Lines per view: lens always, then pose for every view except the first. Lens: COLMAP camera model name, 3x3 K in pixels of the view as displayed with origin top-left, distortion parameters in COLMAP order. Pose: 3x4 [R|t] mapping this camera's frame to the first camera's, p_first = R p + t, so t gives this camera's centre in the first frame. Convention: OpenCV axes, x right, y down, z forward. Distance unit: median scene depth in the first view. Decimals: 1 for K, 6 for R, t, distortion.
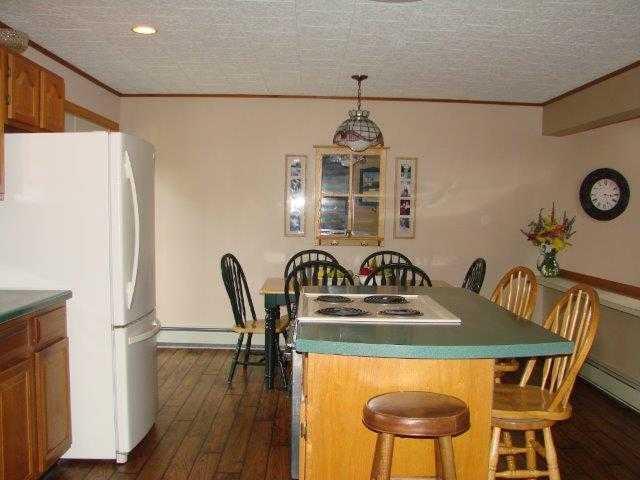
lens RADIAL K [[692.4, 0, 320.0], [0, 692.4, 240.0], [0, 0, 1]] dist [-0.207765, 0.220047]
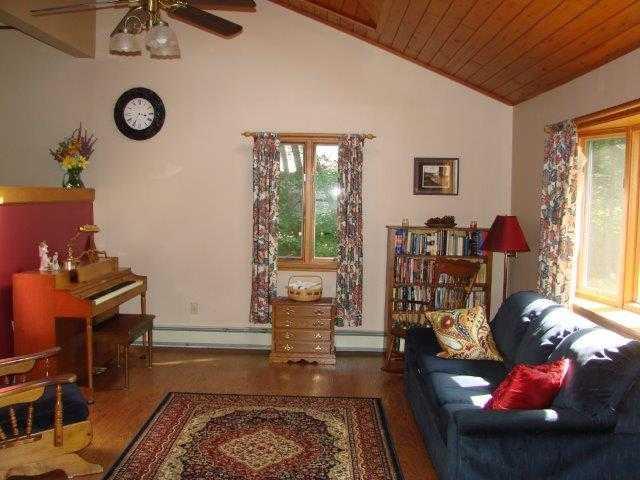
lens RADIAL K [[692.4, 0, 320.0], [0, 692.4, 240.0], [0, 0, 1]] dist [-0.207765, 0.220047]
pose [[0.996614, -0.001917, -0.082204, 0.779807], [0.004638, 0.999447, 0.032927, 0.088137], [0.082095, -0.033196, 0.996071, 0.011106]]
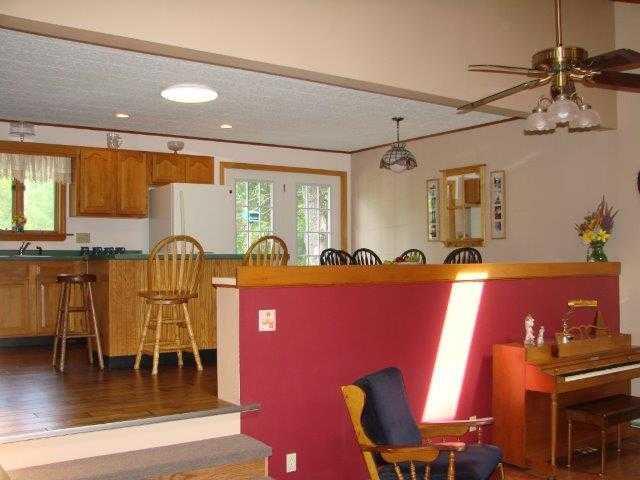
lens RADIAL K [[692.4, 0, 320.0], [0, 692.4, 240.0], [0, 0, 1]] dist [-0.207765, 0.220047]
pose [[0.562759, -0.044353, -0.825431, 0.922567], [-0.017056, 0.997724, -0.065239, 0.081928], [0.826445, 0.050792, 0.560721, 0.087798]]
